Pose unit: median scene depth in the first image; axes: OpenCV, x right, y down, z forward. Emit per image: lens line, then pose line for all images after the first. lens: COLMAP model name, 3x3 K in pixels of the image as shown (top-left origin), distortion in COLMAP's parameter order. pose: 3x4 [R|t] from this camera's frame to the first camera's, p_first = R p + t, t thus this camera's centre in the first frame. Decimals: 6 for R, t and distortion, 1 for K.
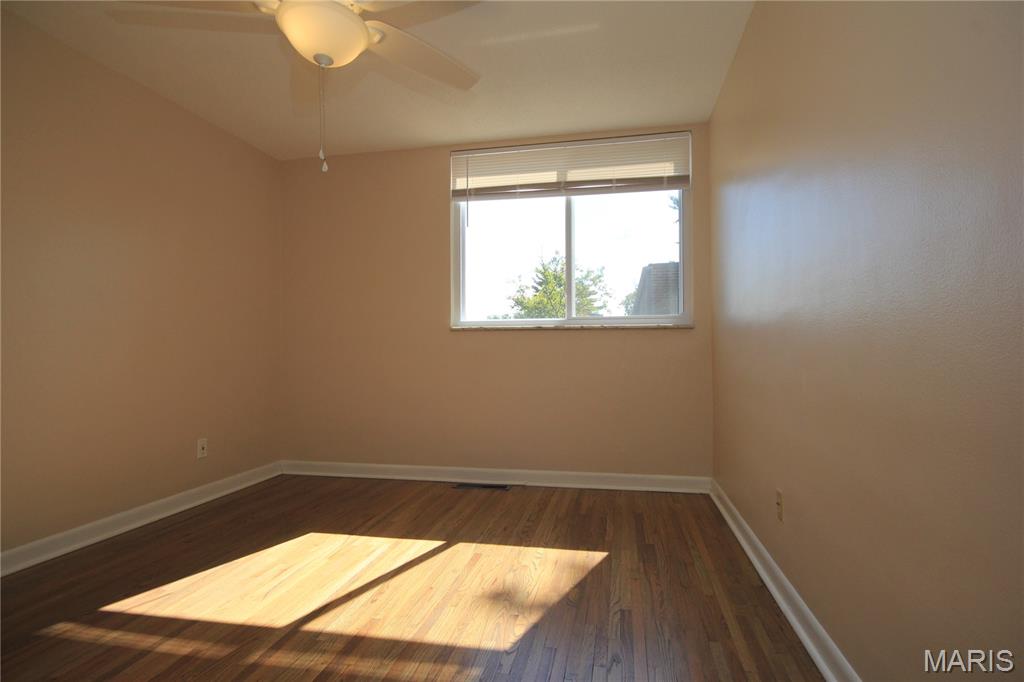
lens RADIAL K [[493.8, 0, 512.0], [0, 493.8, 341.0], [0, 0, 1]] dist [0.002672, 0.000148]
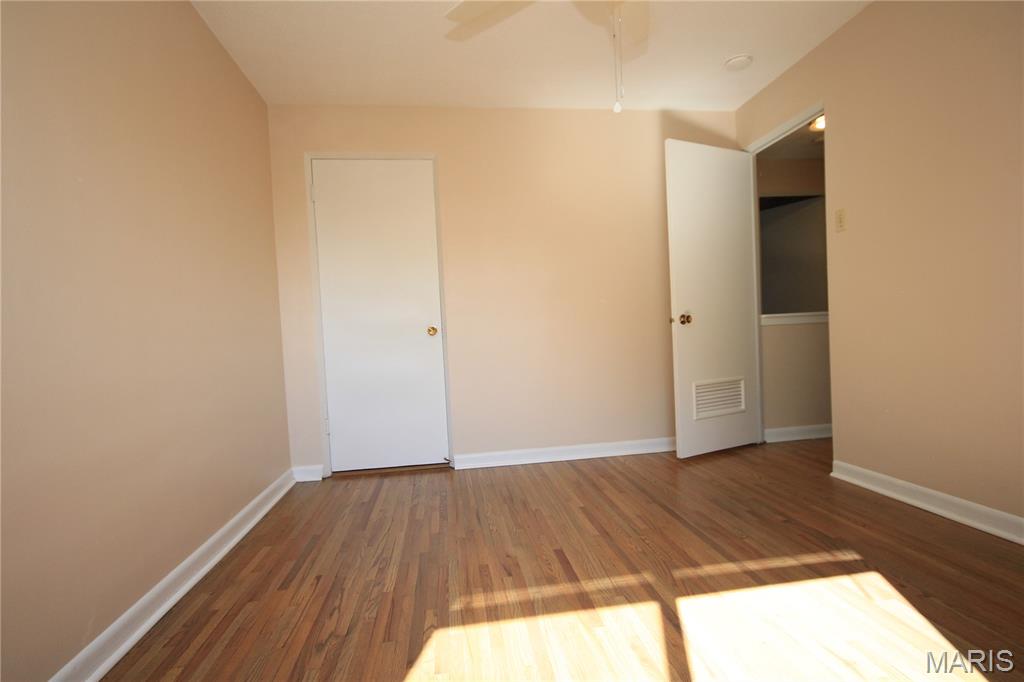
lens RADIAL K [[493.8, 0, 512.0], [0, 493.8, 341.0], [0, 0, 1]] dist [0.002672, 0.000148]
pose [[-0.938872, 0.060998, -0.338820, 0.134427], [0.065597, 0.997844, -0.002126, 0.059209], [0.337960, -0.024222, -0.940849, 1.862039]]
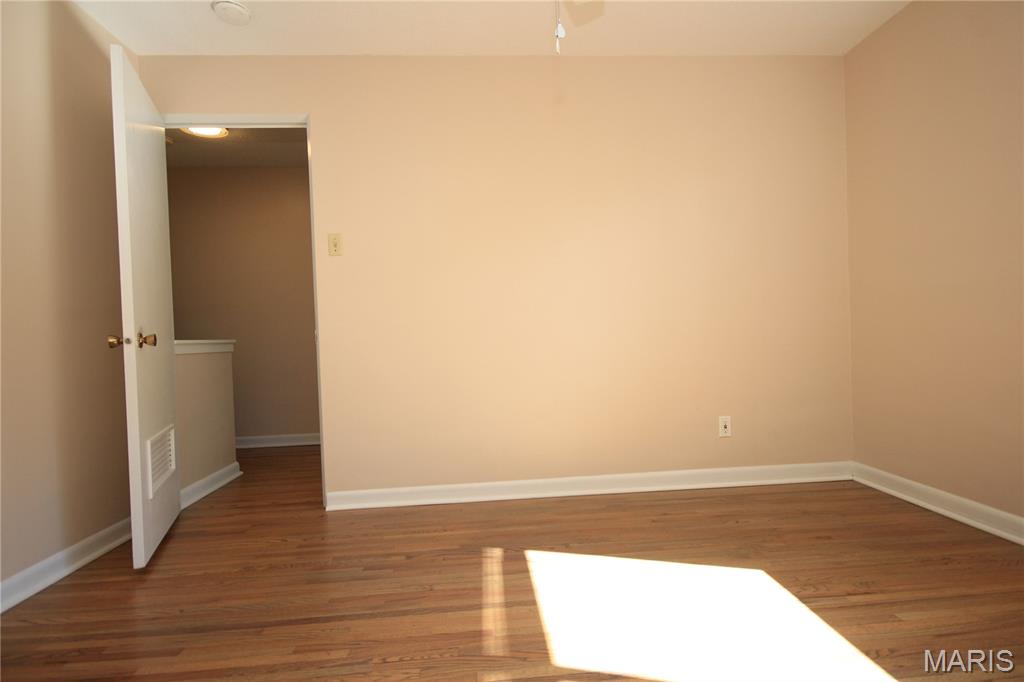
lens RADIAL K [[506.6, 0, 515.3], [0, 506.6, 345.8], [0, 0, 1]] dist [0.001801, -0.000216]
pose [[0.275166, 0.014244, -0.961291, 0.296997], [0.056608, 0.997915, 0.030990, 0.041036], [0.959729, -0.062944, 0.273786, 0.770425]]
